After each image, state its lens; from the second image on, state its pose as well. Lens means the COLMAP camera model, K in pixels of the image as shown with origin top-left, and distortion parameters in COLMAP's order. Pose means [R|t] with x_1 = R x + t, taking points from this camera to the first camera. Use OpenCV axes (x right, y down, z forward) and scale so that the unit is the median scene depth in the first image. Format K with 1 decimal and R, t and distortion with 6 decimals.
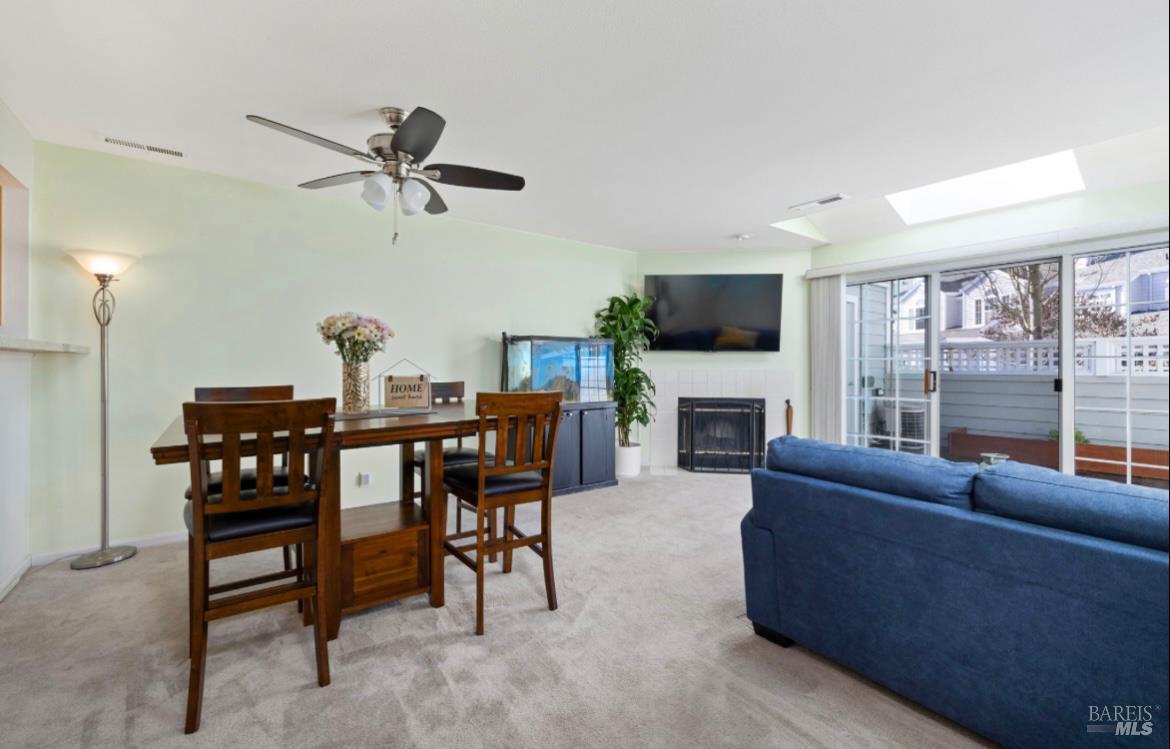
lens RADIAL K [[498.4, 0, 580.6], [0, 498.4, 370.1], [0, 0, 1]] dist [-0.000138, 0.000631]
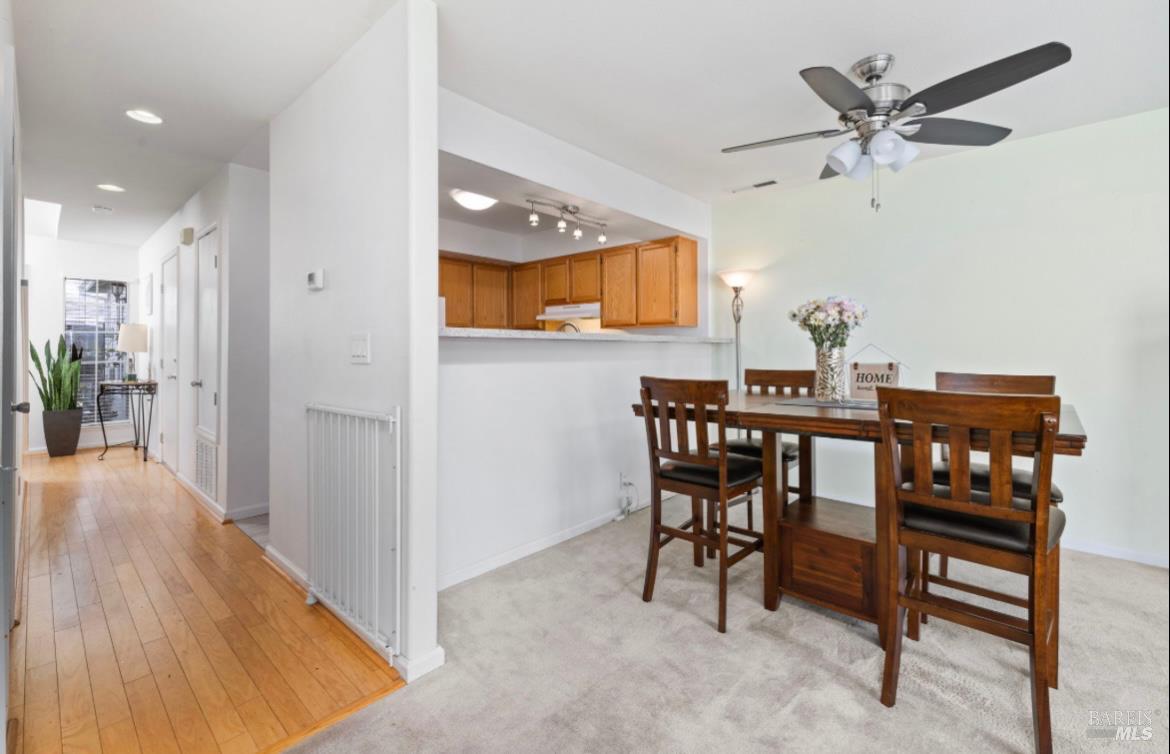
lens RADIAL K [[498.4, 0, 557.8], [0, 498.4, 346.2], [0, 0, 1]] dist [-0.000138, 0.000631]
pose [[0.163176, -0.010974, -0.986536, 0.440737], [-0.008603, 0.999884, -0.012546, -0.002607], [0.986559, 0.010534, 0.163063, 0.348677]]
